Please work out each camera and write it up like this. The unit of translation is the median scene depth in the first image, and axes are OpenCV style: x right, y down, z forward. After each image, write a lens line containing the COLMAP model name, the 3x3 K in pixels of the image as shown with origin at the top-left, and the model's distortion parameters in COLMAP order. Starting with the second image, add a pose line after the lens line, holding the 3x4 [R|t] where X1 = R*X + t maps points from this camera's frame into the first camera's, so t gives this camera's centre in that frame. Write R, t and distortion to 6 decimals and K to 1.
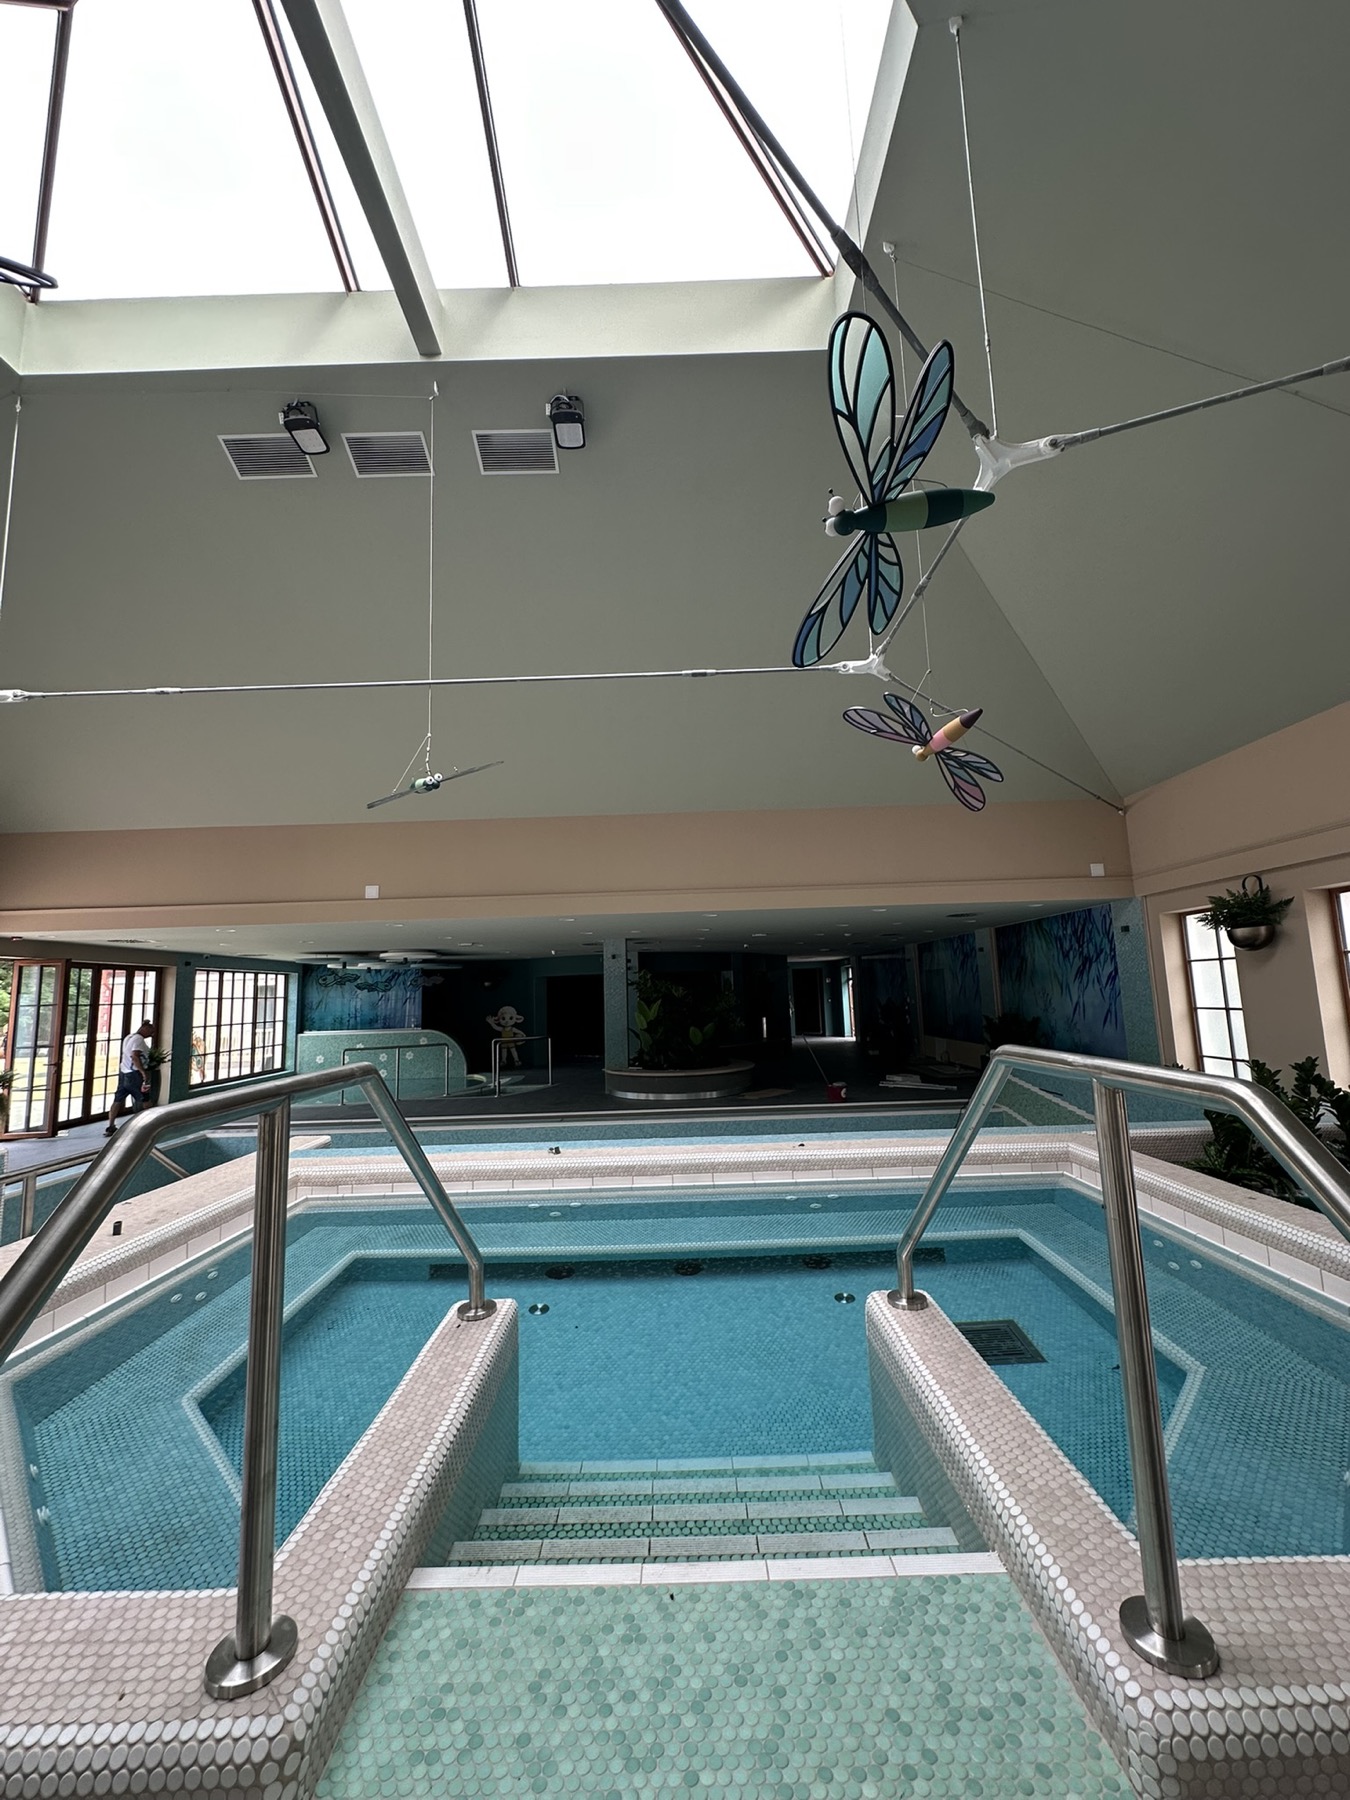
lens RADIAL K [[720.0, 0, 675.0], [0, 720.0, 900.0], [0, 0, 1]] dist [-0.001001, -0.000078]
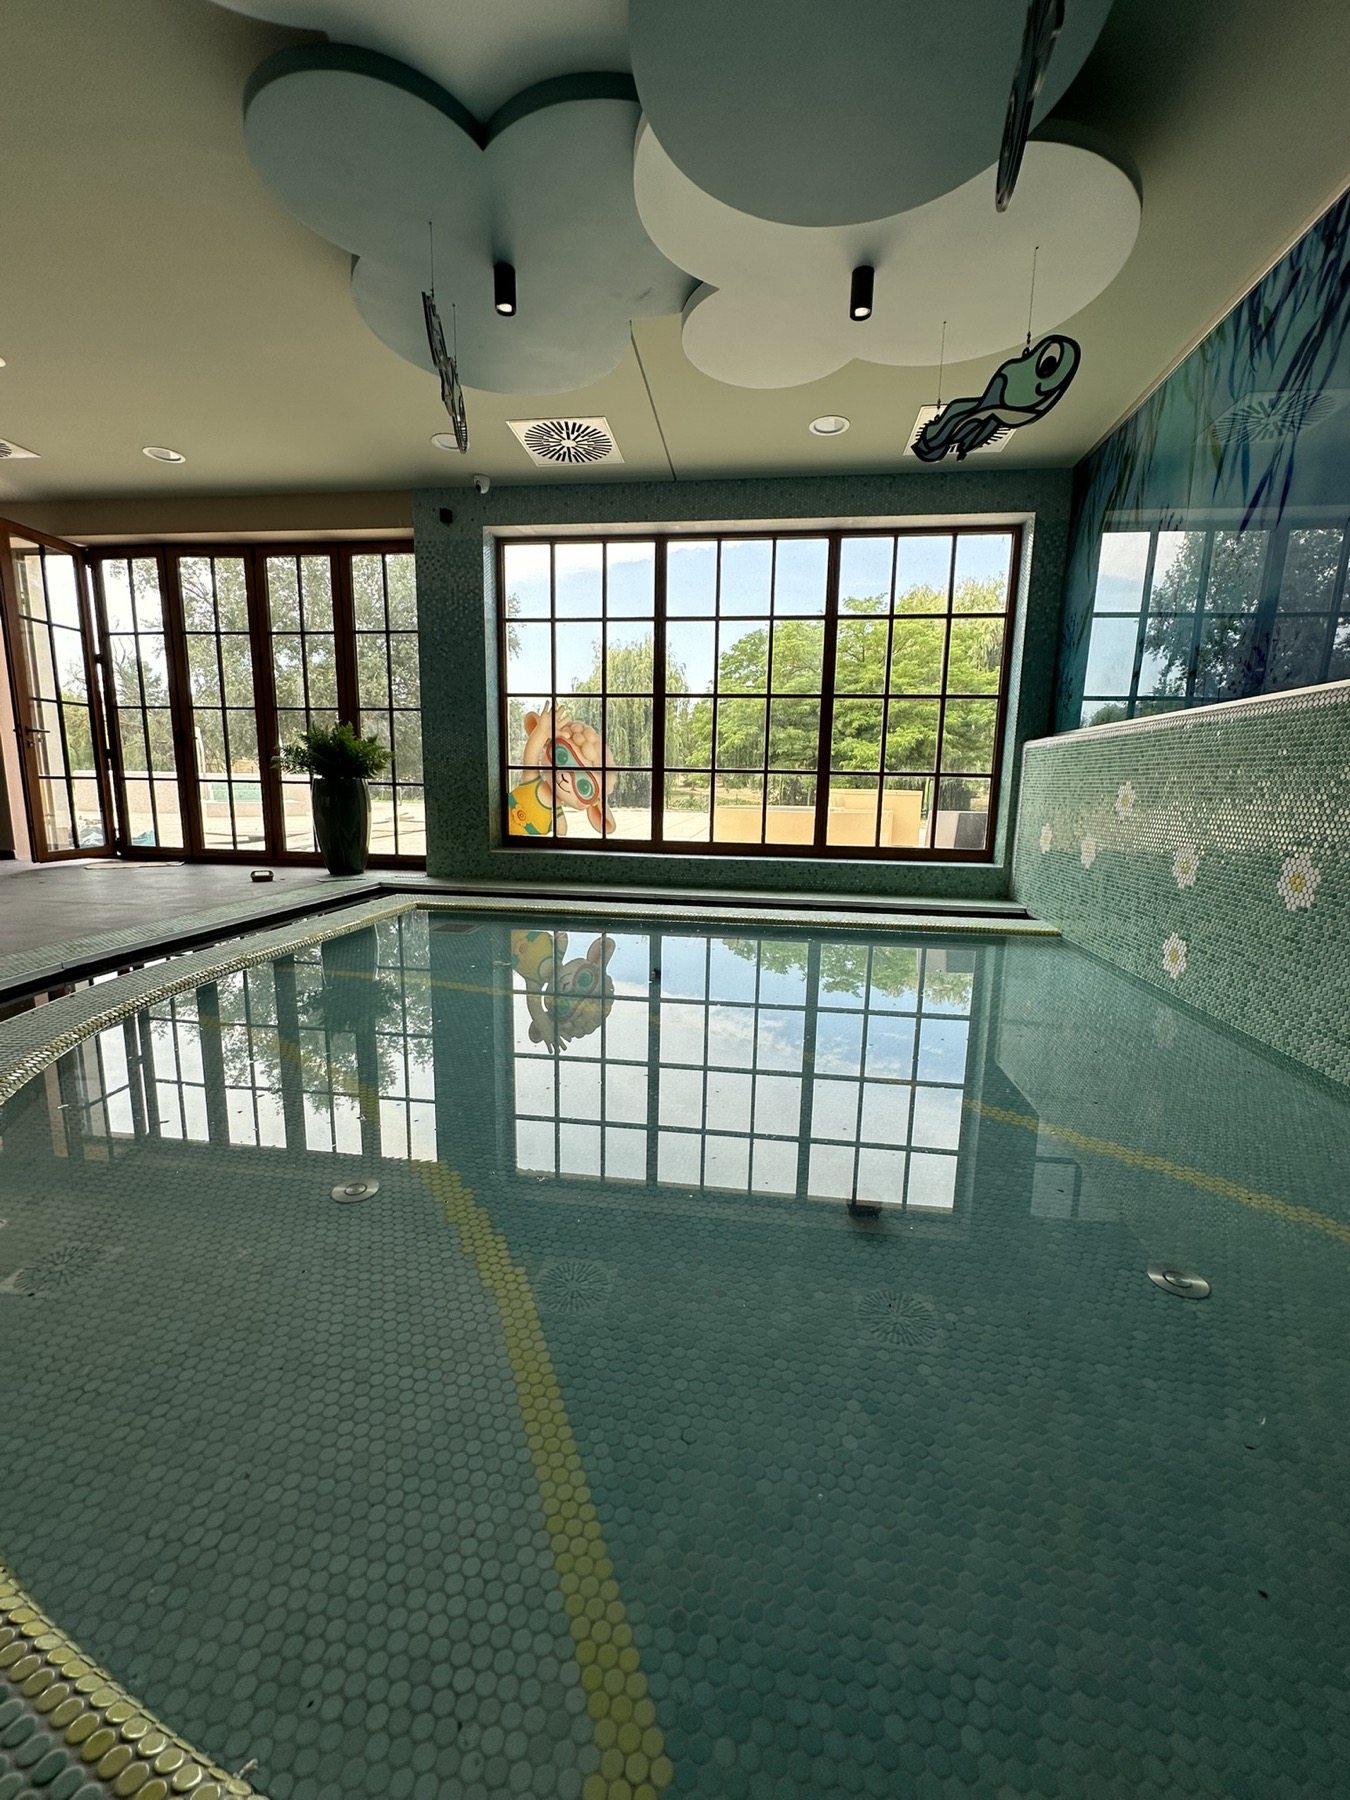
lens RADIAL K [[743.8, 0, 675.0], [0, 743.8, 900.0], [0, 0, 1]] dist [-0.000759, -0.000057]
pose [[-0.124586, 0.182693, -0.975244, -0.214120], [0.115083, 0.978929, 0.168681, 0.184784], [0.985512, -0.091219, -0.142986, 0.910825]]
